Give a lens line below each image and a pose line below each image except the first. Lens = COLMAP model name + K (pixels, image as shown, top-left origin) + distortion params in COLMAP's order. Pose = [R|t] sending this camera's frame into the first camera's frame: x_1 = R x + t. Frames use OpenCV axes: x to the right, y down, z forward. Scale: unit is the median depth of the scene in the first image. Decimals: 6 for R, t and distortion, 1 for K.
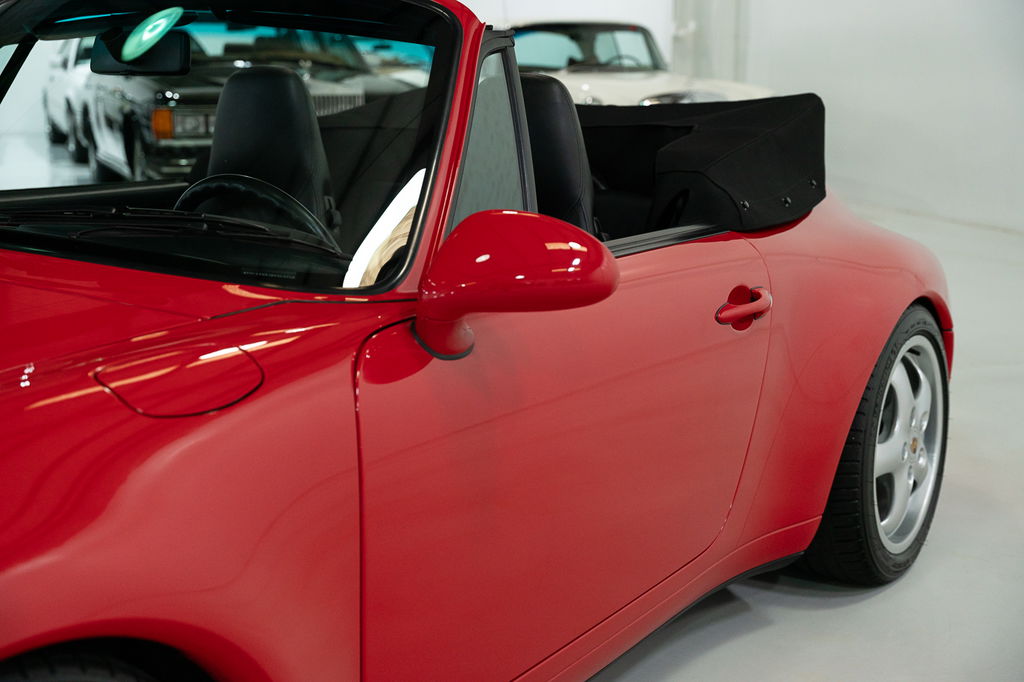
lens RADIAL K [[1434.4, 0, 512.8], [0, 1434.4, 341.4], [0, 0, 1]] dist [0.008519, 0.000000]
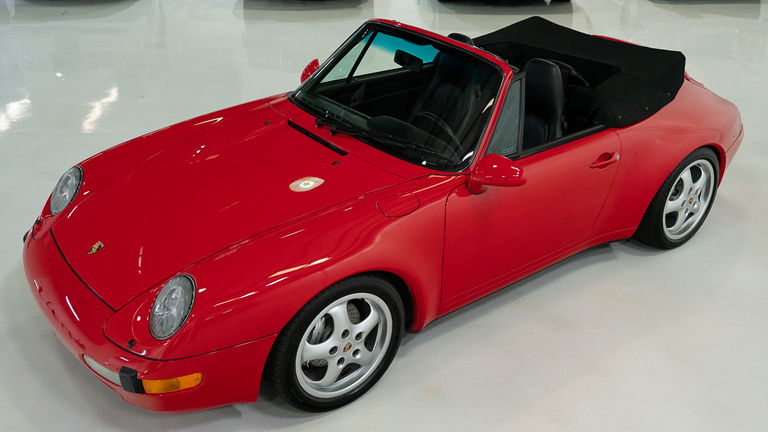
lens RADIAL K [[752.2, 0, 383.8], [0, 752.2, 219.9], [0, 0, 1]] dist [-0.010799, 0.000000]
pose [[0.940399, 0.153429, -0.303493, 0.179840], [-0.061769, 0.954658, 0.291225, -0.262046], [0.334415, -0.255121, 0.907237, -0.436689]]
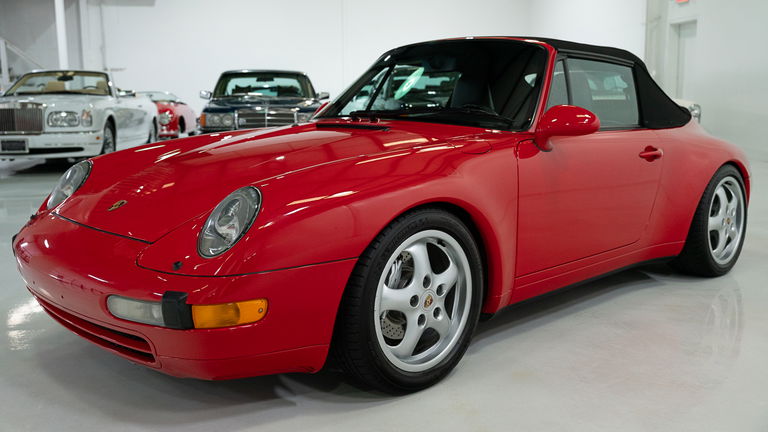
lens RADIAL K [[752.2, 0, 389.2], [0, 752.2, 208.2], [0, 0, 1]] dist [-0.010799, 0.000000]
pose [[0.975071, 0.019358, -0.221048, -0.005935], [-0.030988, 0.998305, -0.049264, 0.135642], [0.219720, 0.054886, 0.974018, -0.405497]]
